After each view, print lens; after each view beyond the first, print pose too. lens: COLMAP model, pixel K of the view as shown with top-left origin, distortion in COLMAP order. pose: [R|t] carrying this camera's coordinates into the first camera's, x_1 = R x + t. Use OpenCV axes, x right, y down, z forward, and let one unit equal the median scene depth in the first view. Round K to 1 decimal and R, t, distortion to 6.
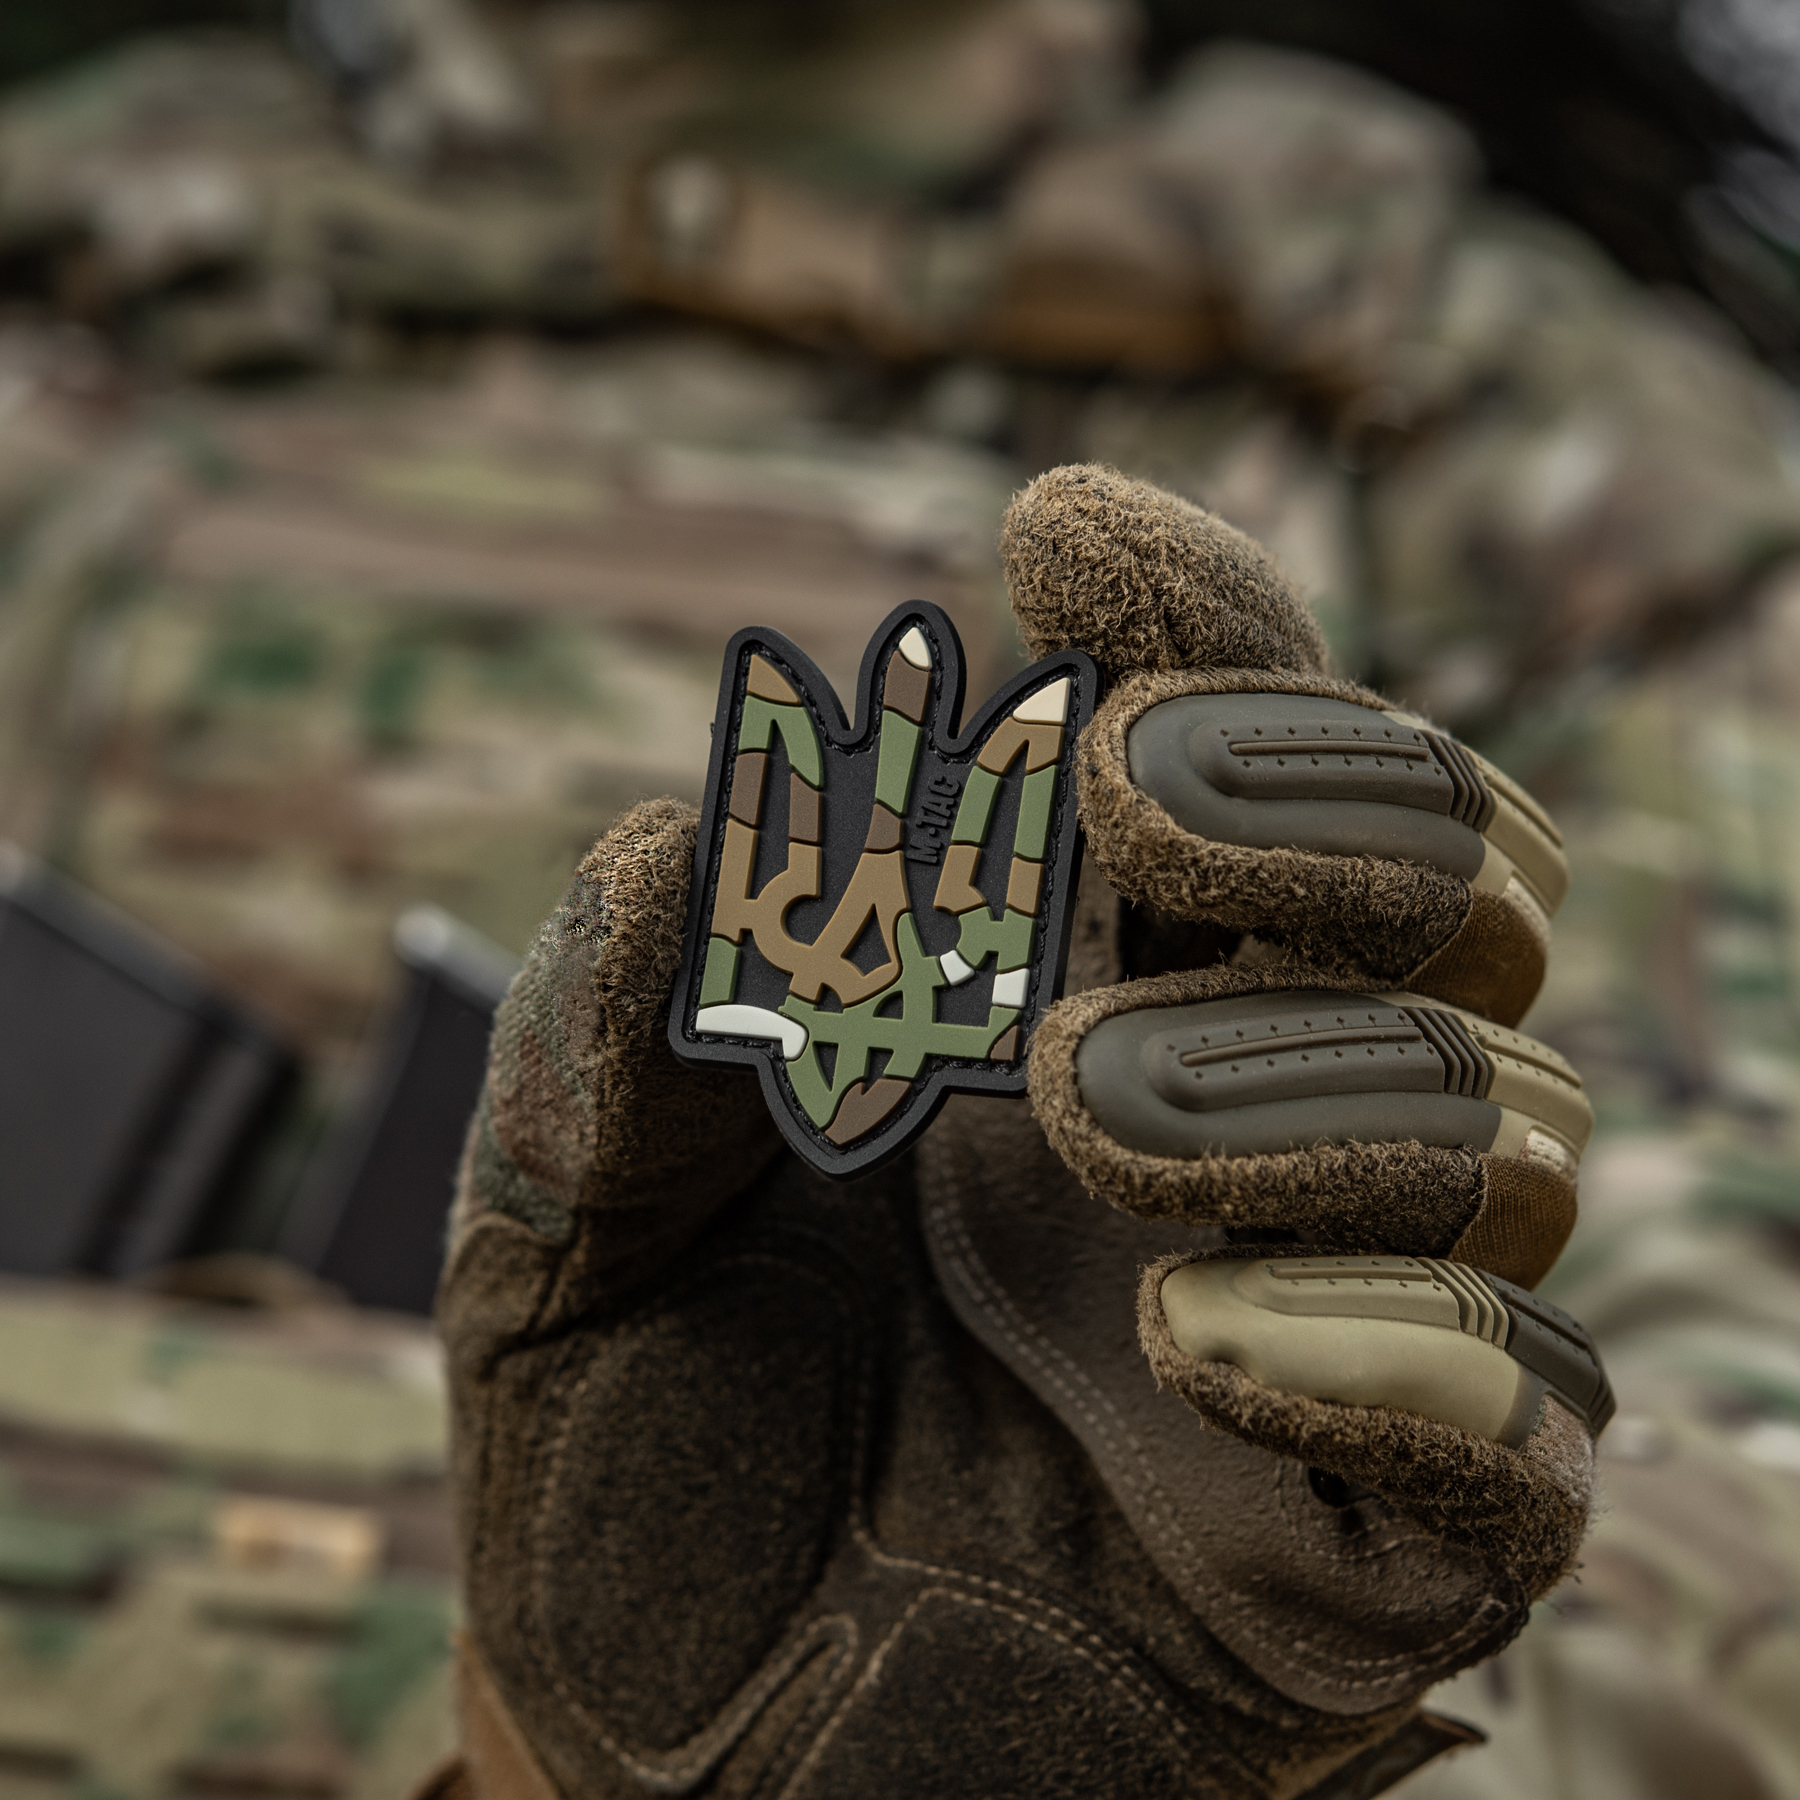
lens RADIAL K [[5765.3, 0, 903.5], [0, 5765.3, 895.0], [0, 0, 1]] dist [-0.102084, 0.000000]
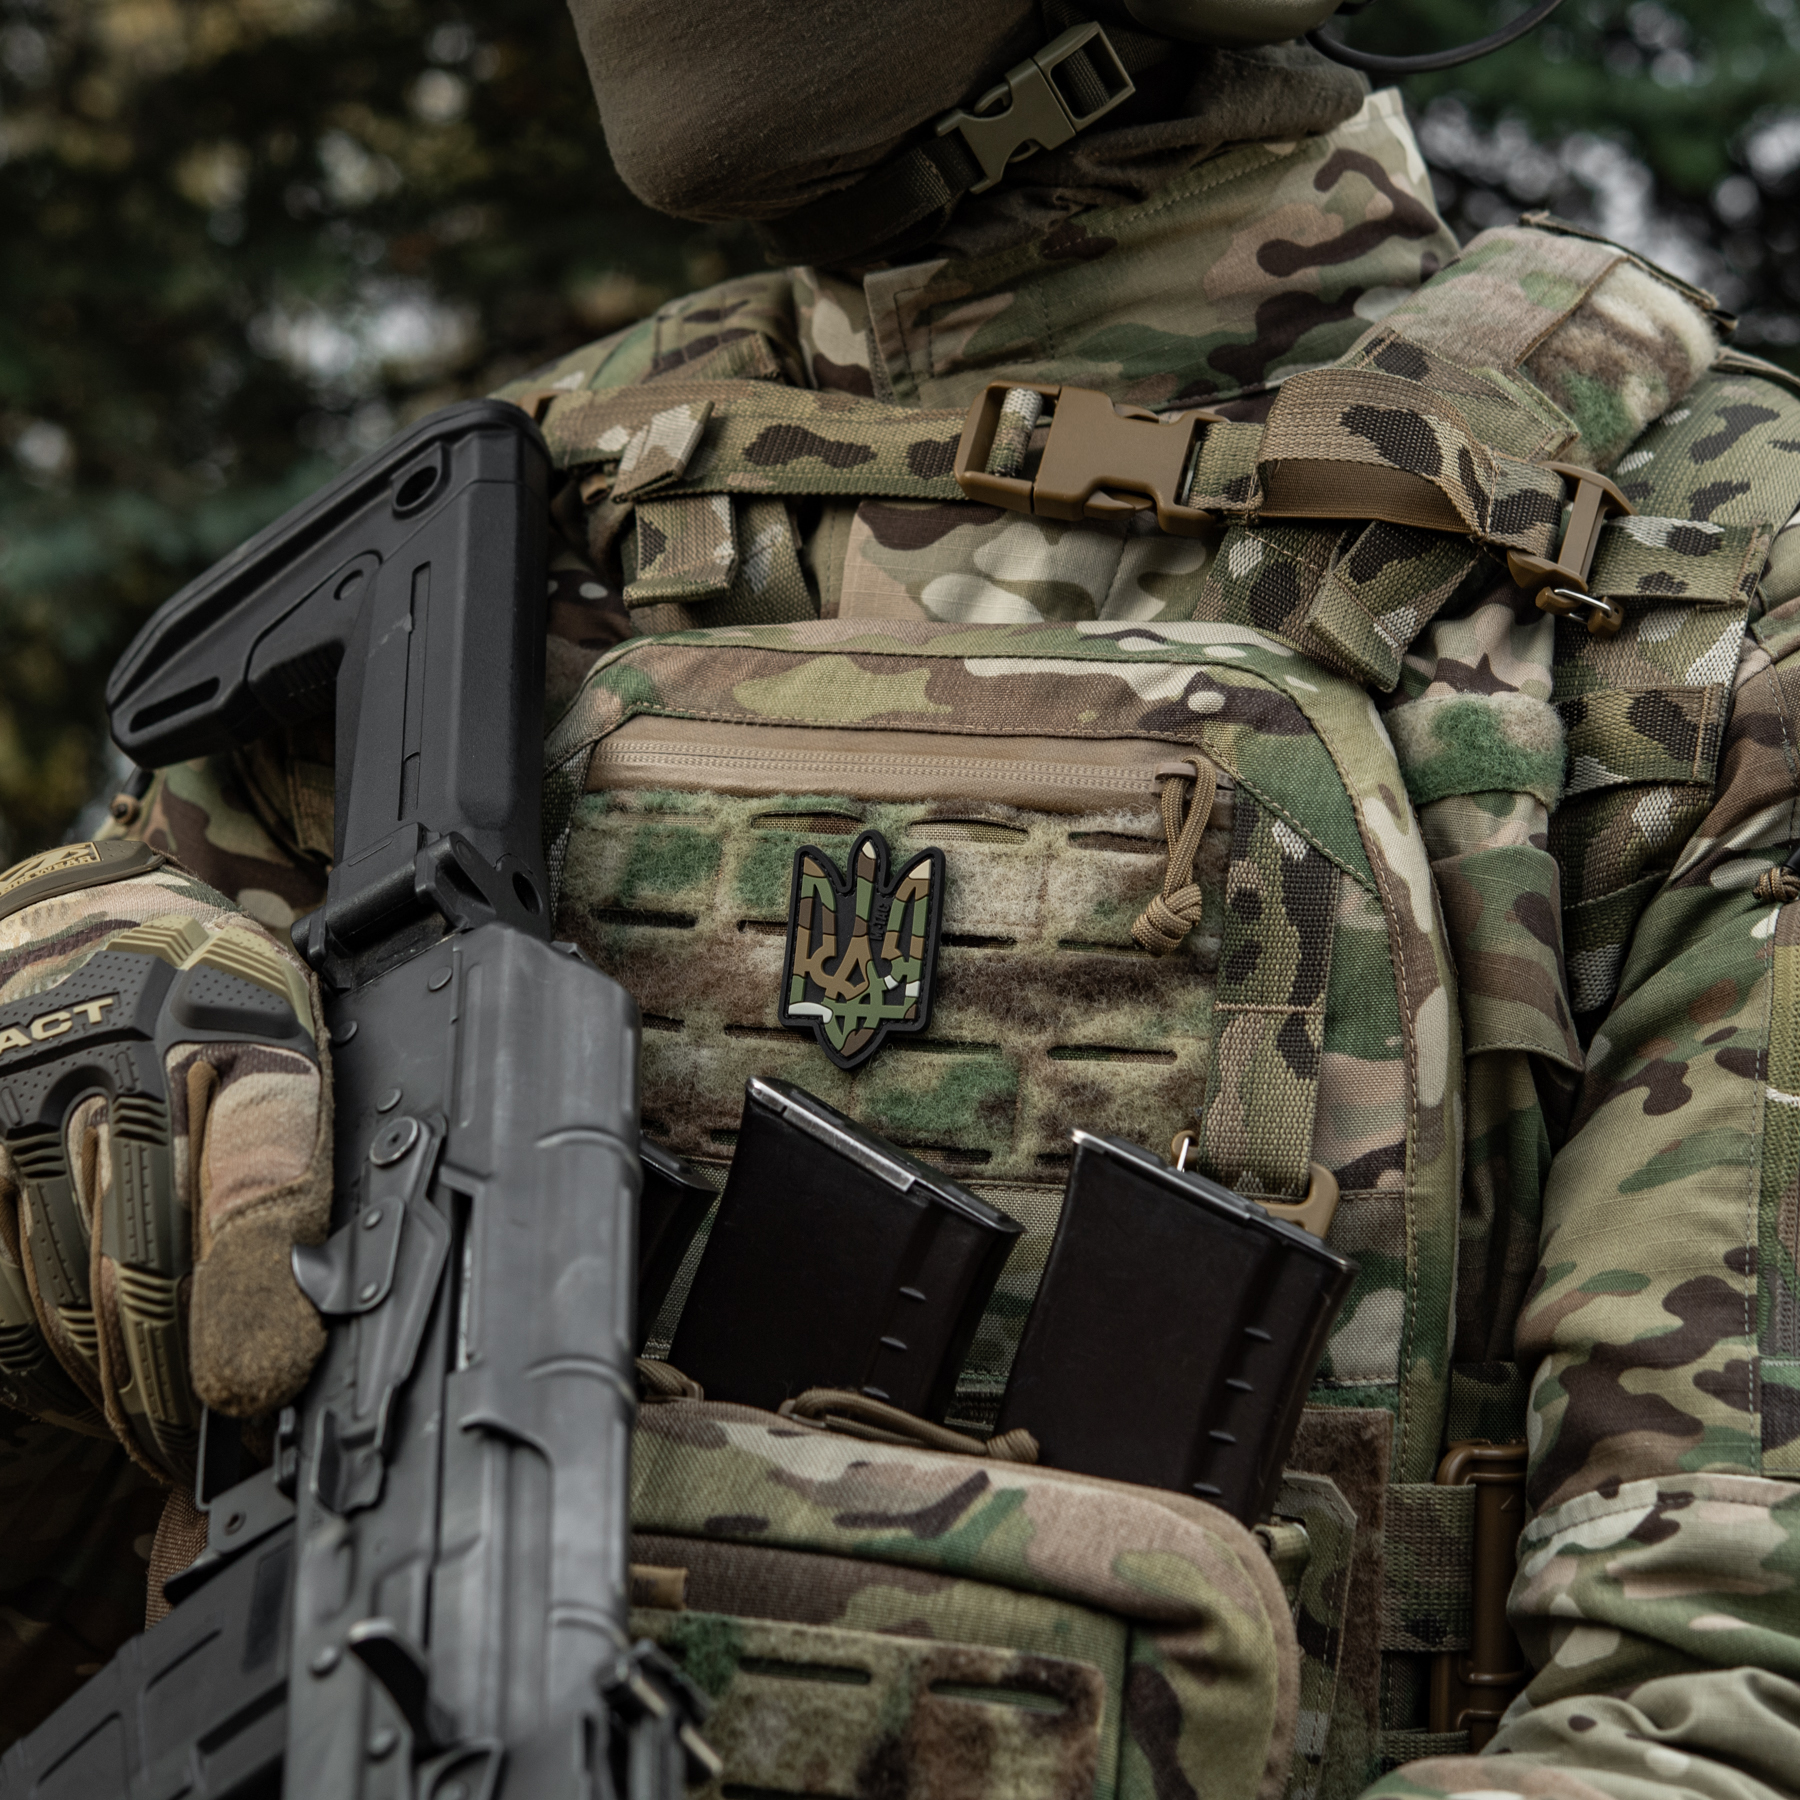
lens RADIAL K [[5765.3, 0, 887.7], [0, 5765.3, 890.7], [0, 0, 1]] dist [-0.102084, 0.000000]
pose [[0.993737, -0.057547, -0.095789, 0.242693], [0.057167, 0.998342, -0.006712, -0.009743], [0.096017, 0.001194, 0.995379, -1.424981]]
